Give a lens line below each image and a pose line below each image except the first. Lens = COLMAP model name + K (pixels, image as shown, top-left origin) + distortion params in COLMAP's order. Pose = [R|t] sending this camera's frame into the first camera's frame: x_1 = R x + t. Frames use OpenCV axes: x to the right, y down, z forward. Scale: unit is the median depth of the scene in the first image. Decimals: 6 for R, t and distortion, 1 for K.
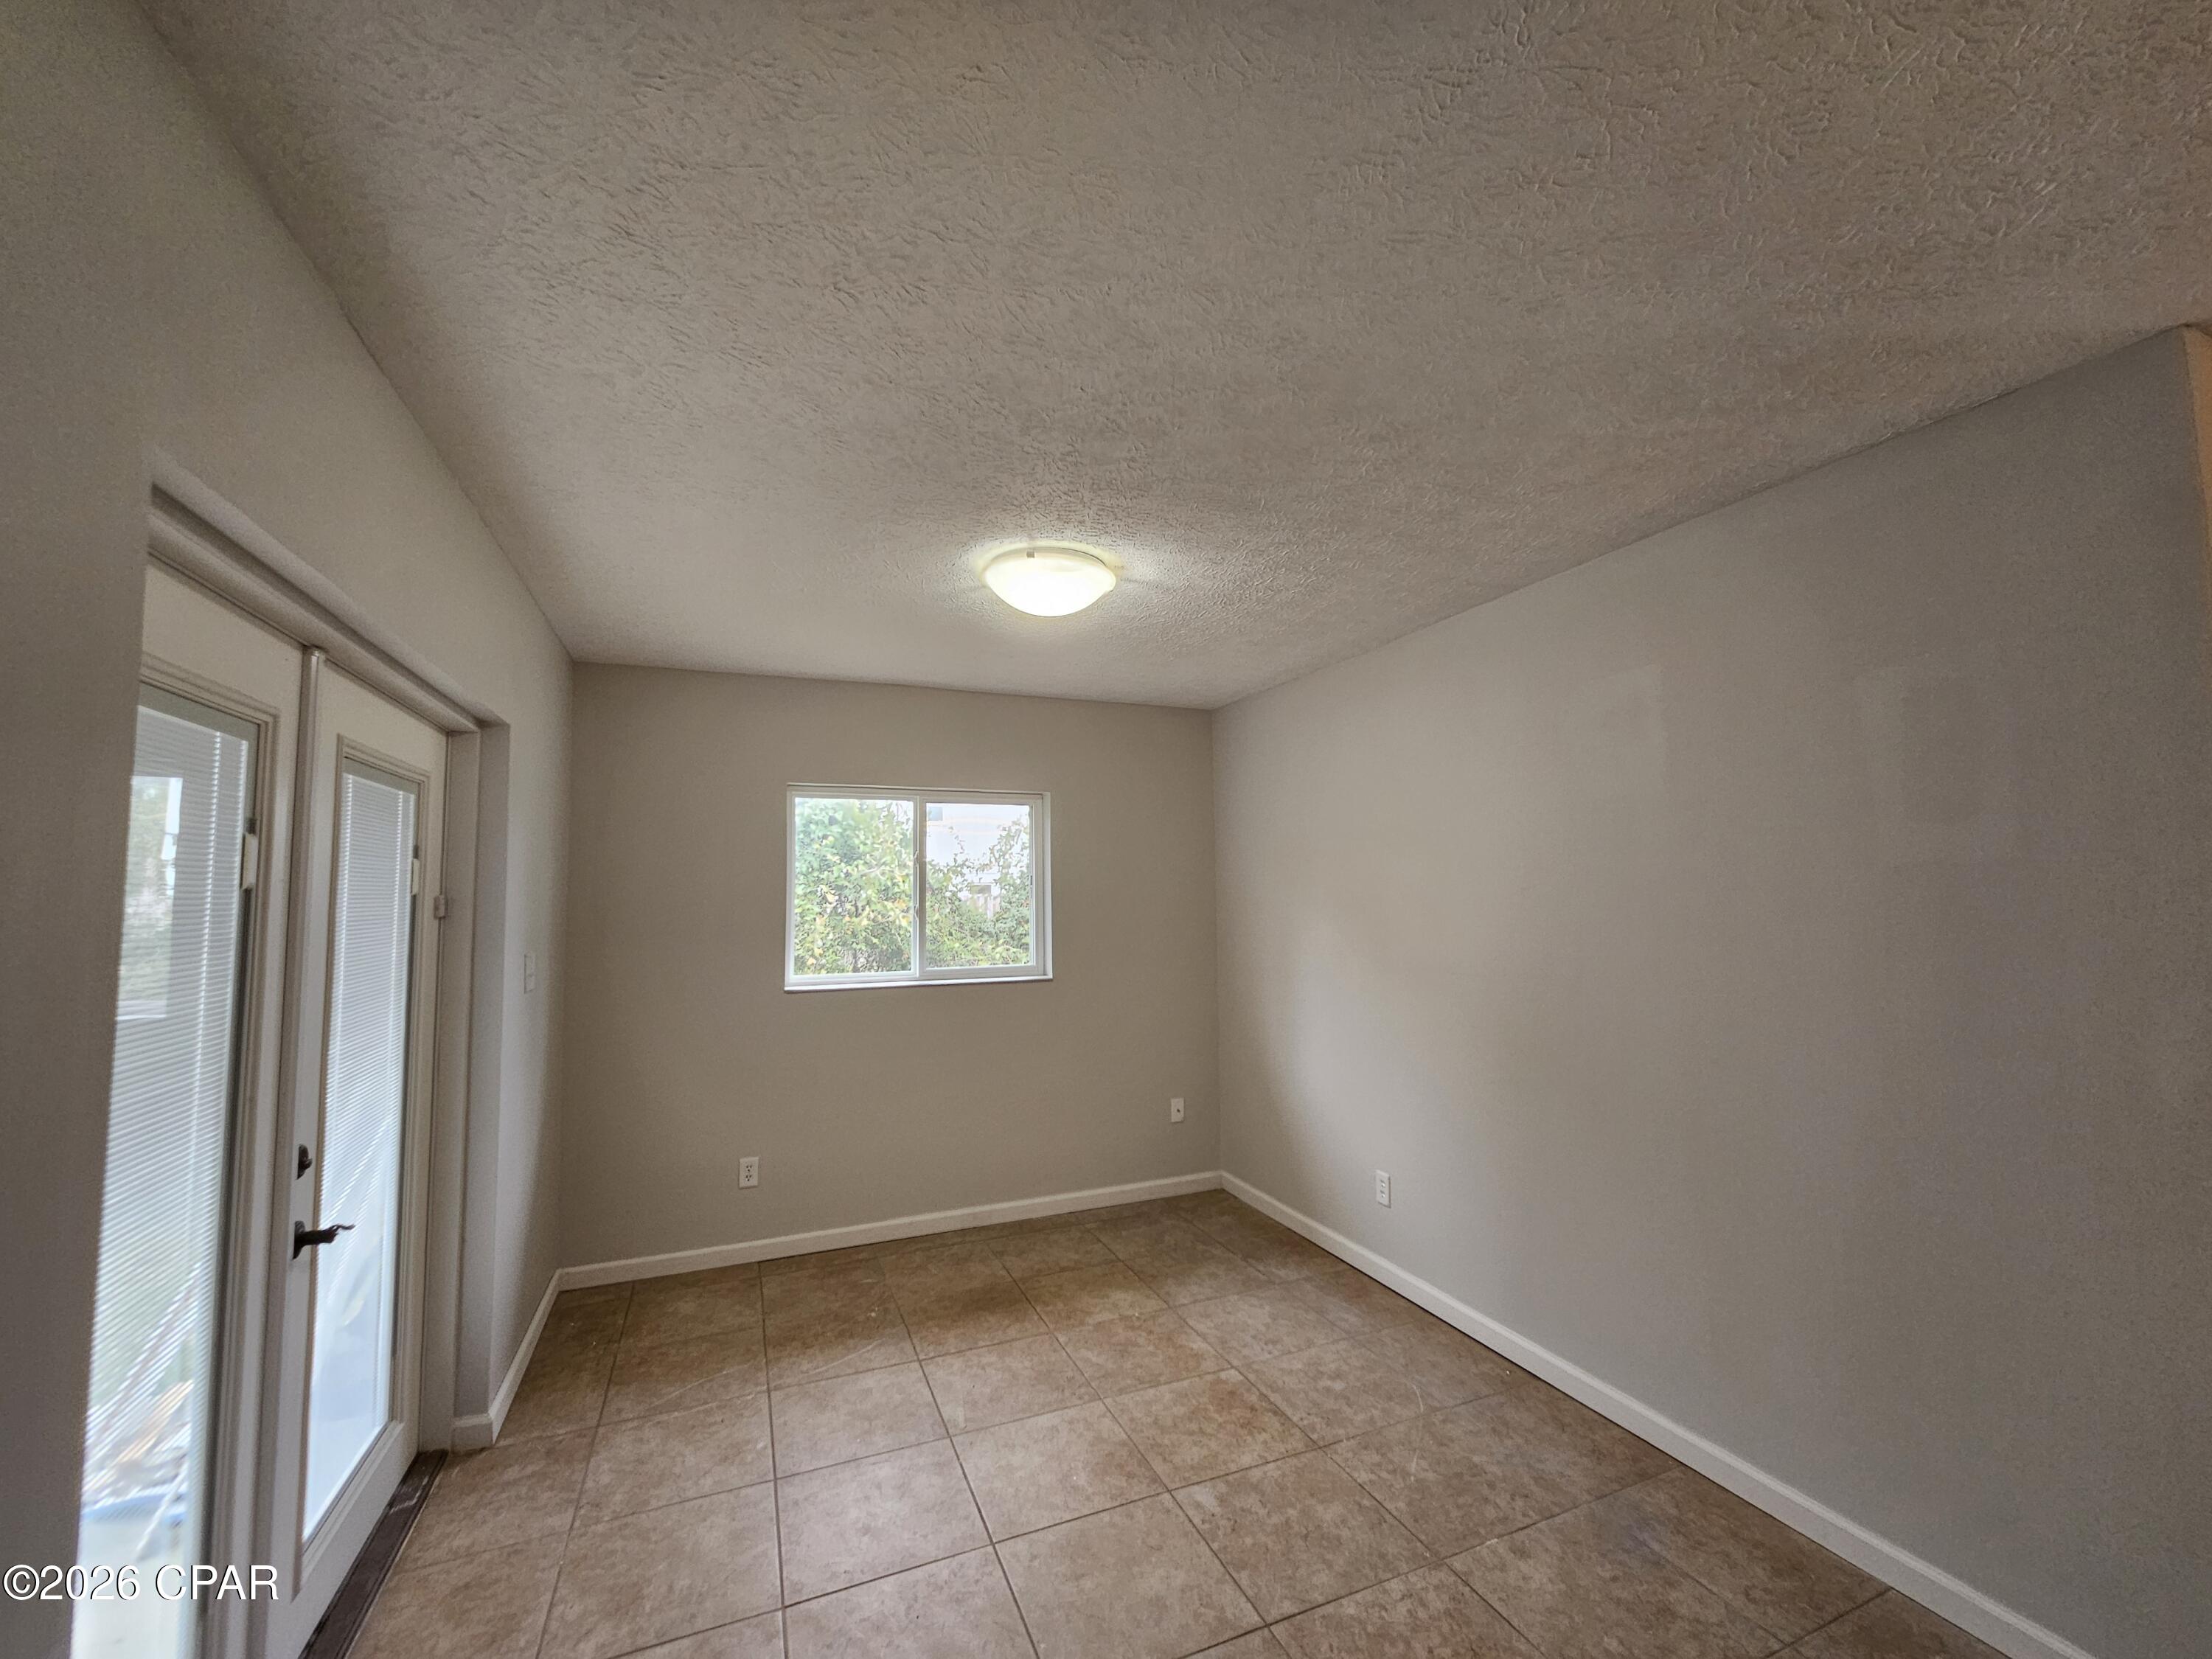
lens RADIAL K [[902.4, 0, 1117.1], [0, 902.4, 829.0], [0, 0, 1]] dist [0.001602, -0.000054]
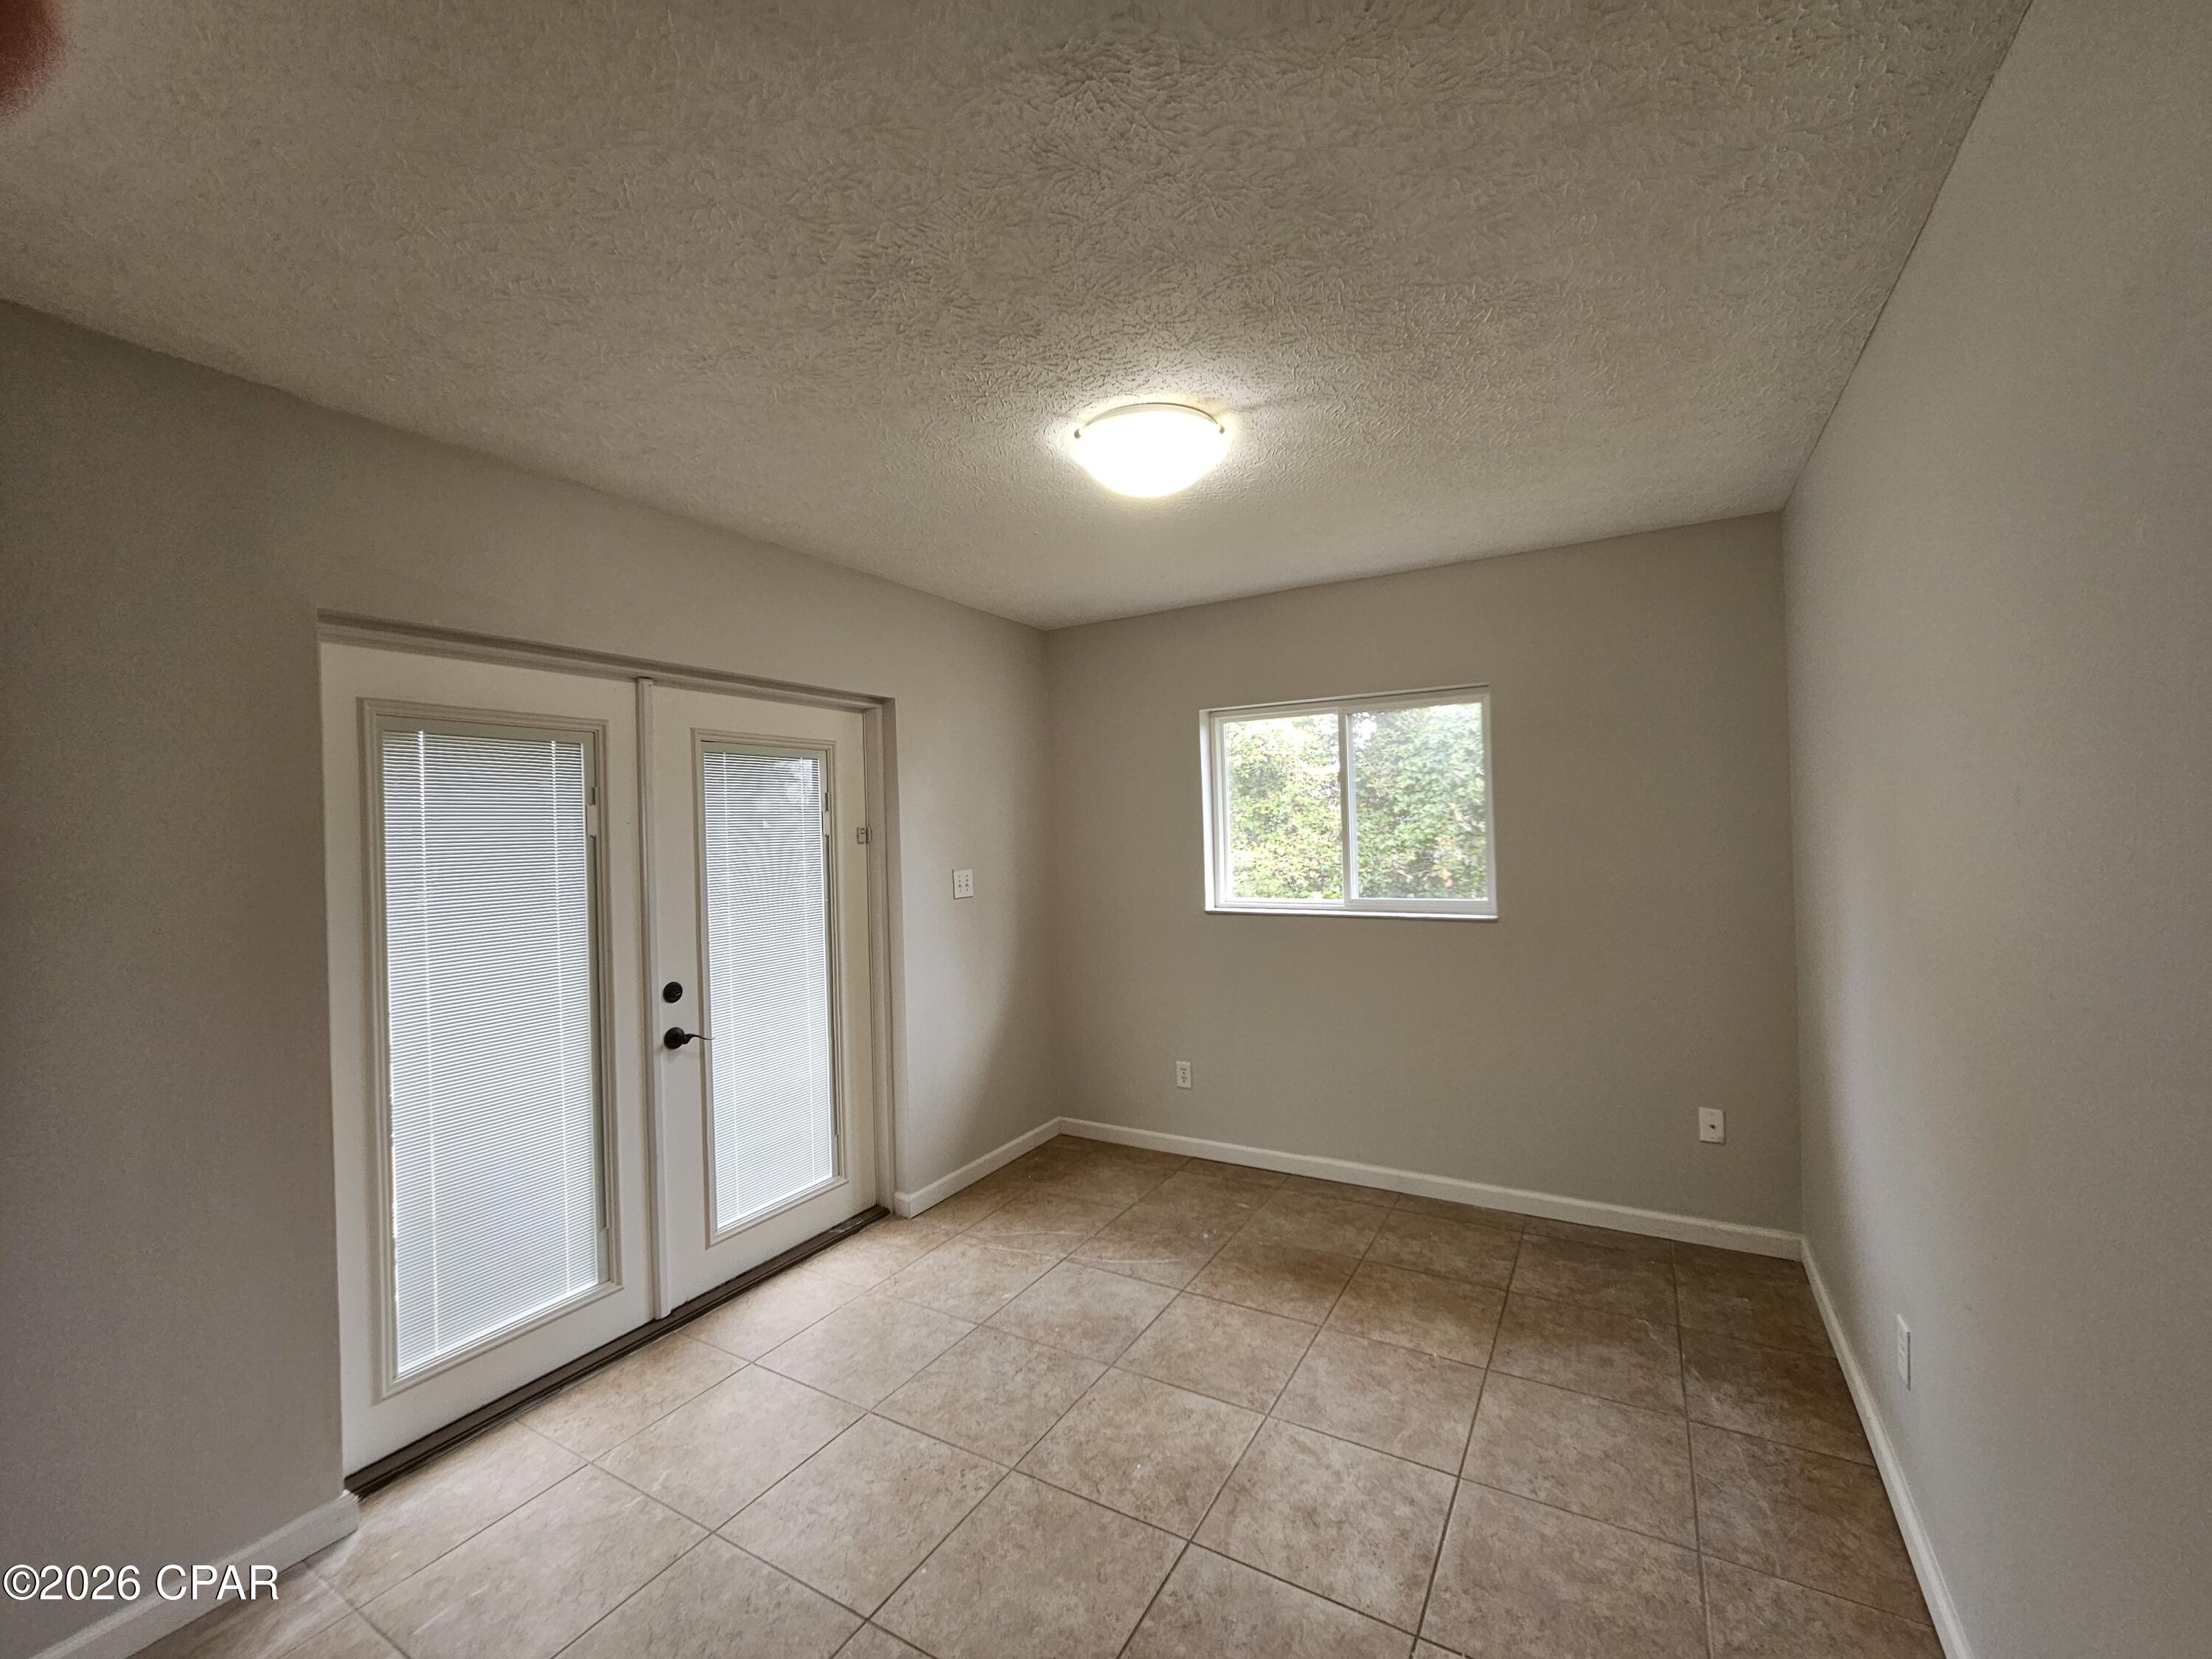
lens RADIAL K [[902.4, 0, 1117.1], [0, 902.4, 829.0], [0, 0, 1]] dist [0.001602, -0.000054]
pose [[0.604774, -0.004959, -0.796382, 0.439100], [0.077832, 0.995562, 0.052906, 0.023099], [0.792585, -0.093980, 0.602476, 0.330418]]
